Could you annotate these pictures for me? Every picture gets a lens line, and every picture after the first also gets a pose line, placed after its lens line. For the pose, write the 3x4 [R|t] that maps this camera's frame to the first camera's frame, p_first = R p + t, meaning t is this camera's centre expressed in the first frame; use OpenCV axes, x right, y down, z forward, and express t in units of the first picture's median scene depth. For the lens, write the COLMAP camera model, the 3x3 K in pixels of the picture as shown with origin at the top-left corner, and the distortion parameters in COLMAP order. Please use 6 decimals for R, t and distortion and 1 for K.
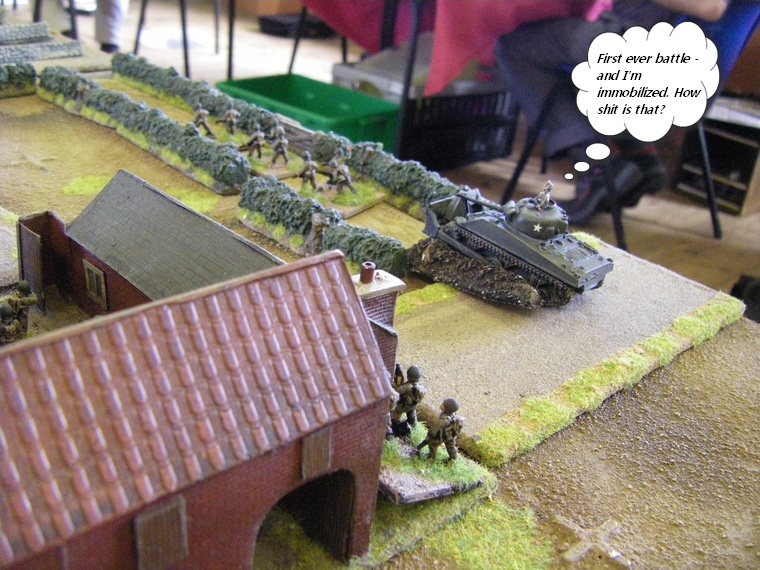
lens RADIAL K [[847.2, 0, 380.0], [0, 847.2, 285.0], [0, 0, 1]] dist [-0.191017, 0.239542]
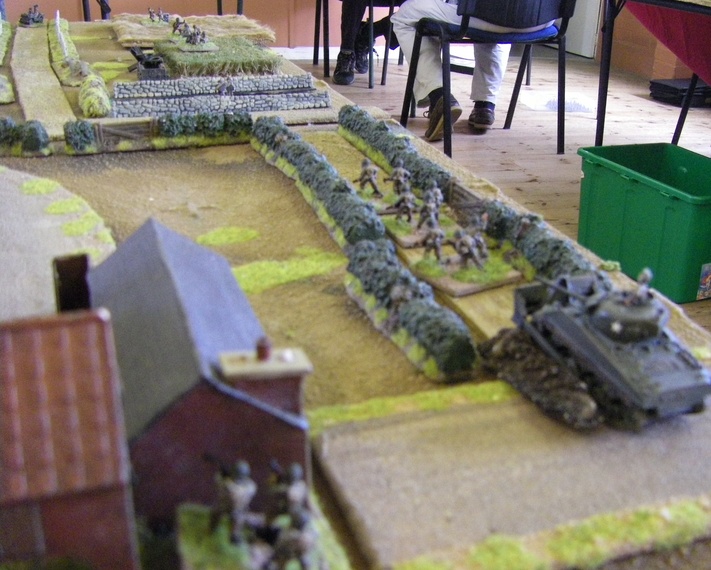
lens RADIAL K [[933.1, 0, 355.5], [0, 933.1, 285.0], [0, 0, 1]] dist [-0.171318, 0.031761]
pose [[0.902660, 0.092893, -0.420210, 0.223322], [-0.130718, 0.989475, -0.062061, -0.014831], [0.410022, 0.110949, 0.905302, 0.080902]]
